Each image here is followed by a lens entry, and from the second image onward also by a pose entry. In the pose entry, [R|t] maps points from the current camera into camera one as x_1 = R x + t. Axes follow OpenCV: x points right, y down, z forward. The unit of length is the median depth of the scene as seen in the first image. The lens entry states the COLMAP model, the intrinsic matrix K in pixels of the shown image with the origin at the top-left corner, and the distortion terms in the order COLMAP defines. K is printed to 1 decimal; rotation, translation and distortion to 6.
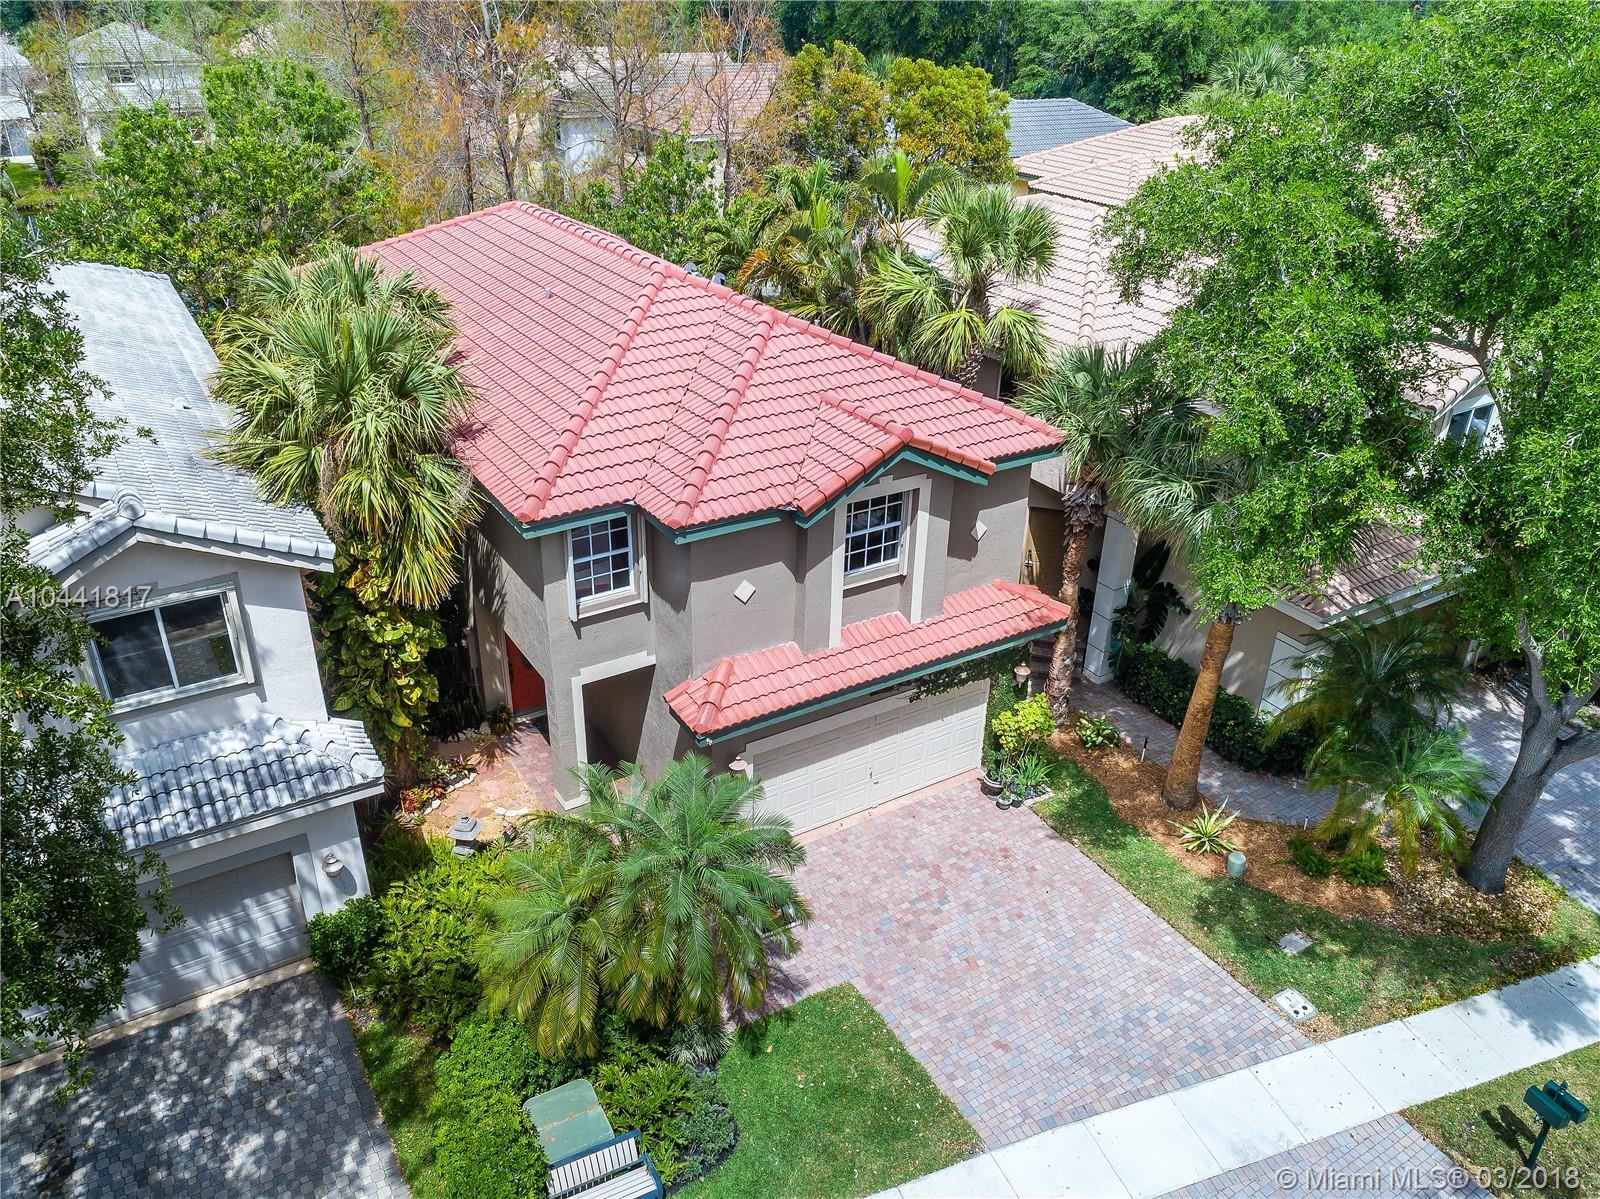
lens RADIAL K [[1142.6, 0, 792.9], [0, 1142.6, 601.2], [0, 0, 1]] dist [-0.005295, -0.005393]
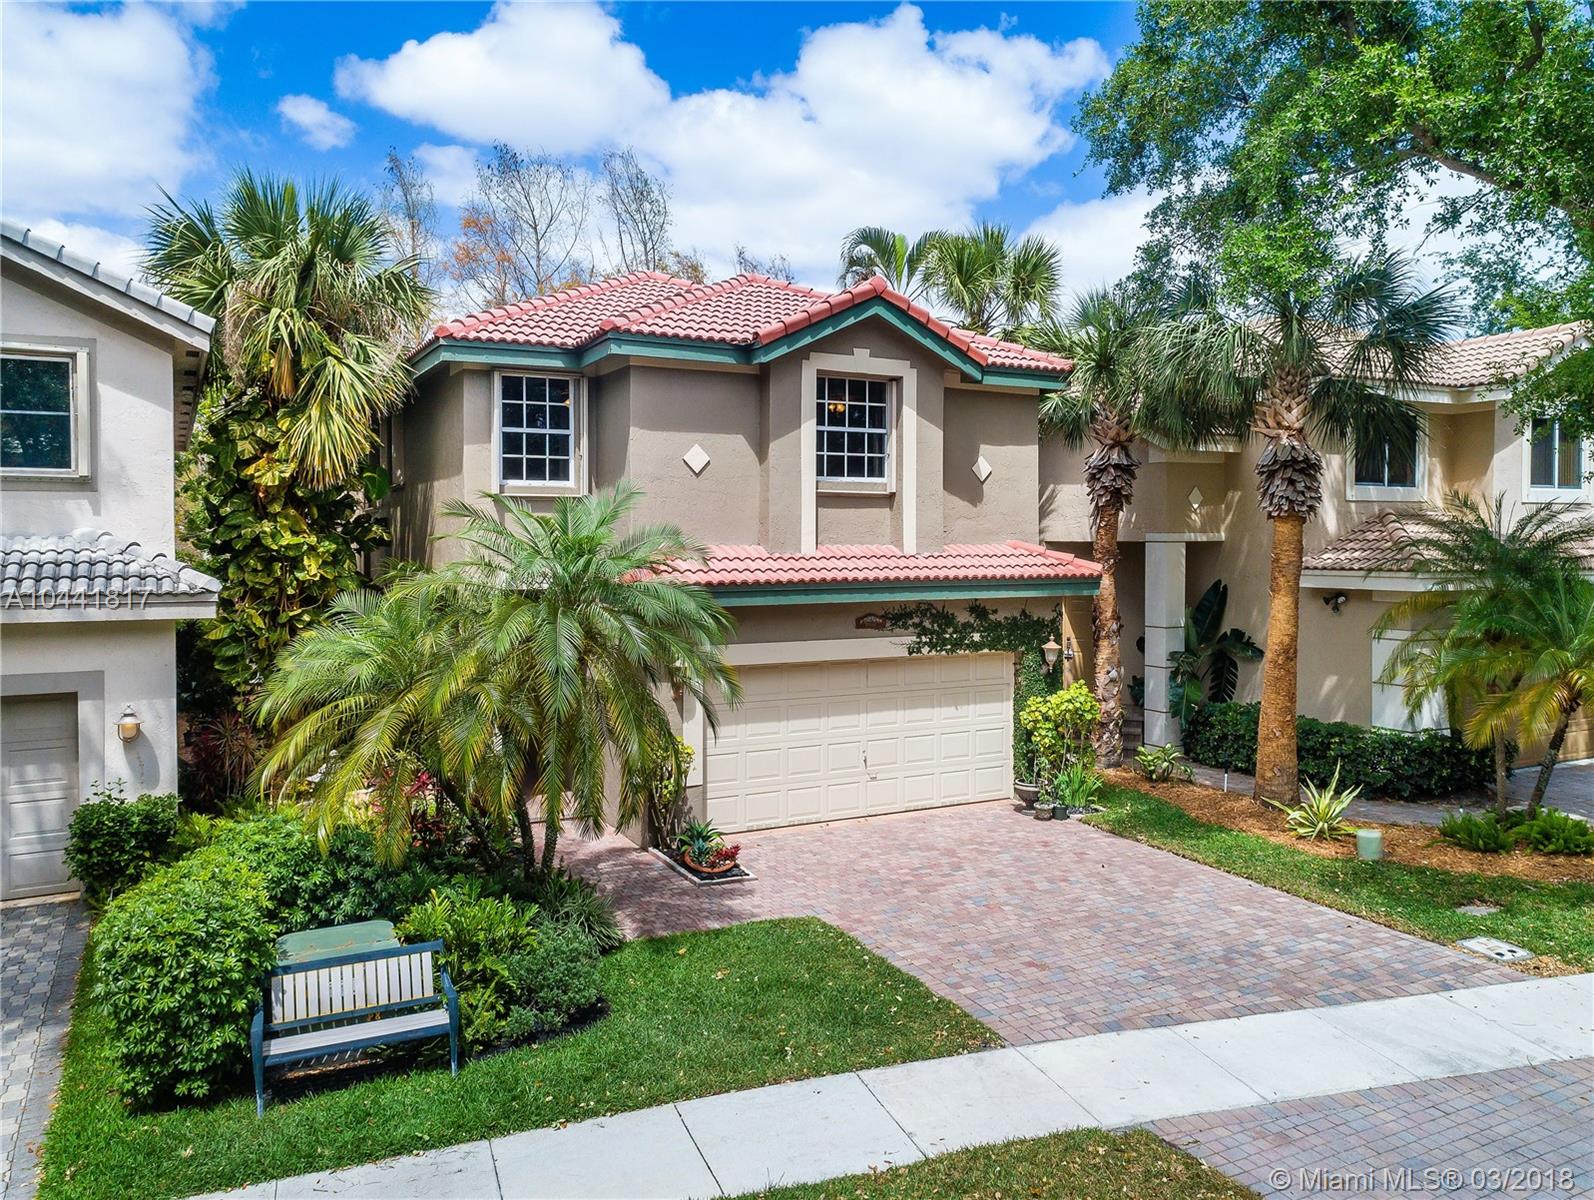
lens RADIAL K [[1144.4, 0, 778.6], [0, 1144.4, 512.5], [0, 0, 1]] dist [0.024177, -0.002685]
pose [[0.997638, -0.018385, -0.066184, 0.073641], [-0.011953, 0.902353, -0.430832, 0.387150], [0.067642, 0.430605, 0.900002, 0.247358]]
